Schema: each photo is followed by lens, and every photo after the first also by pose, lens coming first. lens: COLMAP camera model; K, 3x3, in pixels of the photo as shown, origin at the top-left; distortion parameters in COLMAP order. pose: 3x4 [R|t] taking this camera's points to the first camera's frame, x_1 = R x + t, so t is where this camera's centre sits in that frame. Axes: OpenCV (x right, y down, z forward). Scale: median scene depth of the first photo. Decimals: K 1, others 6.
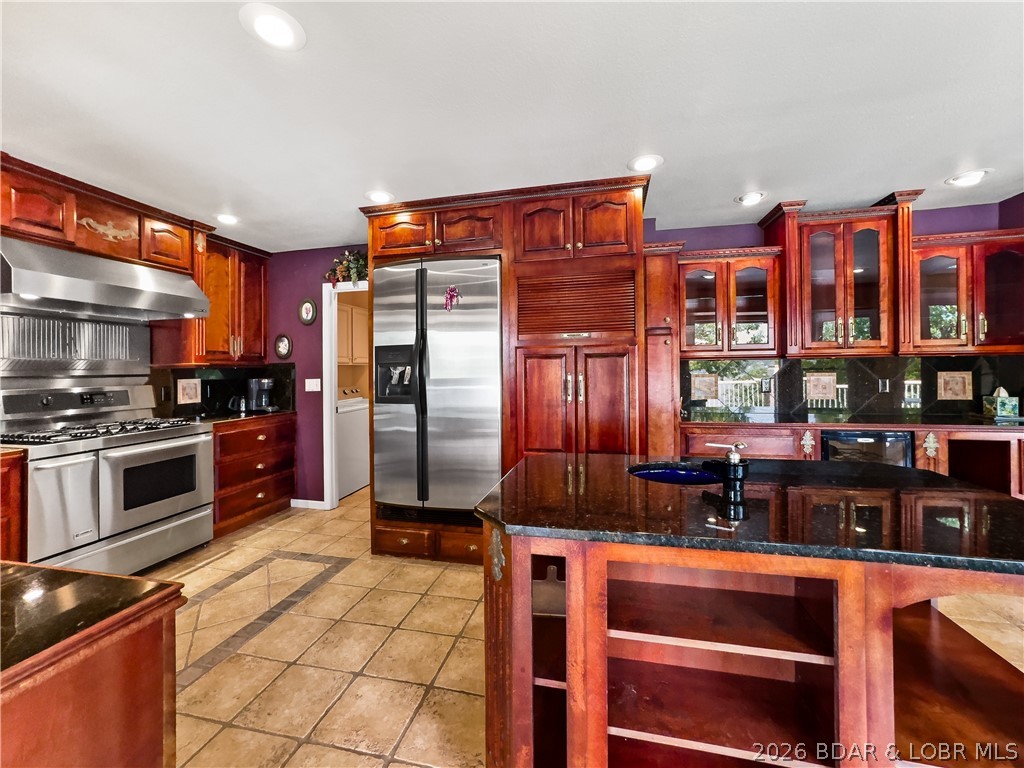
lens RADIAL K [[417.0, 0, 513.0], [0, 417.0, 373.2], [0, 0, 1]] dist [-0.004940, 0.002386]
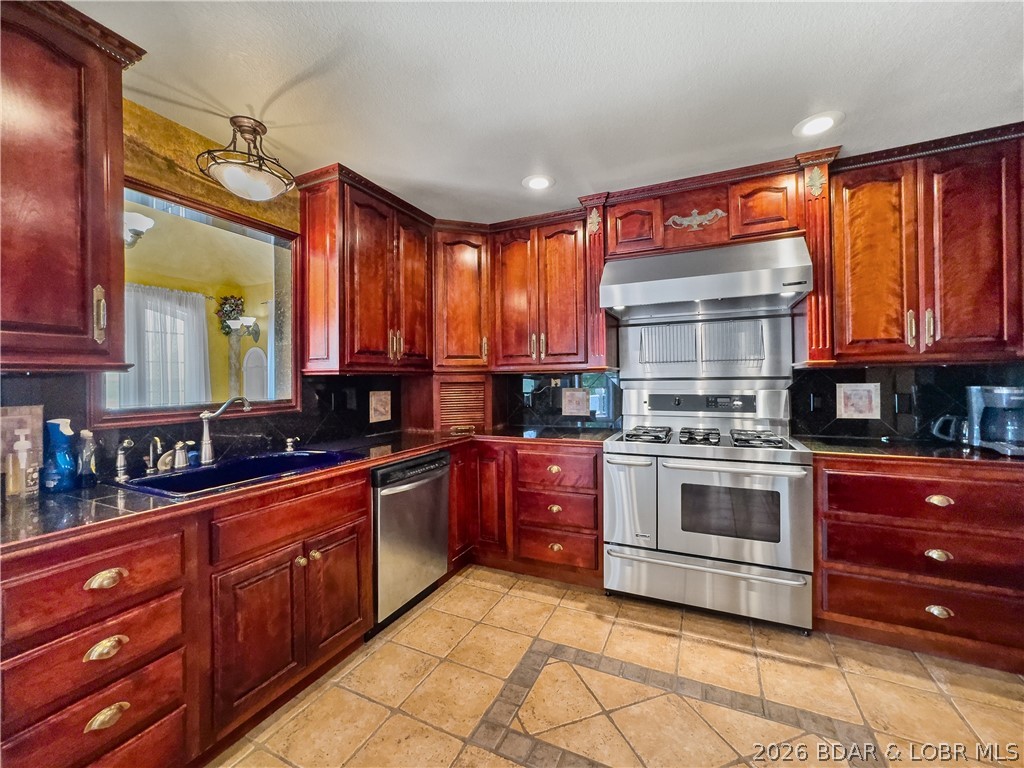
lens RADIAL K [[417.0, 0, 510.5], [0, 417.0, 377.5], [0, 0, 1]] dist [-0.004940, 0.002386]
pose [[-0.207022, 0.009716, -0.978288, 0.009848], [0.004048, 0.999951, 0.009075, -0.004856], [0.978328, -0.002082, -0.207052, 0.630551]]
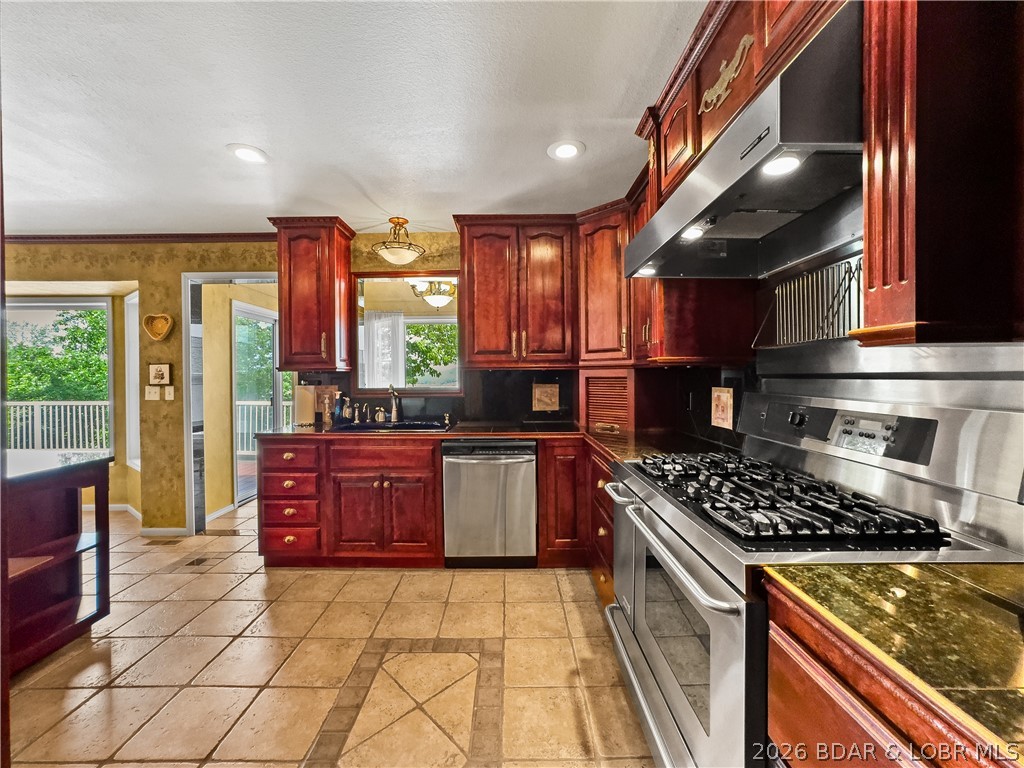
lens RADIAL K [[417.0, 0, 508.8], [0, 417.0, 376.7], [0, 0, 1]] dist [-0.004940, 0.002386]
pose [[-0.972692, 0.018816, -0.231335, -0.199801], [0.016331, 0.999787, 0.012654, -0.003093], [0.231523, 0.008531, -0.972792, 0.846353]]
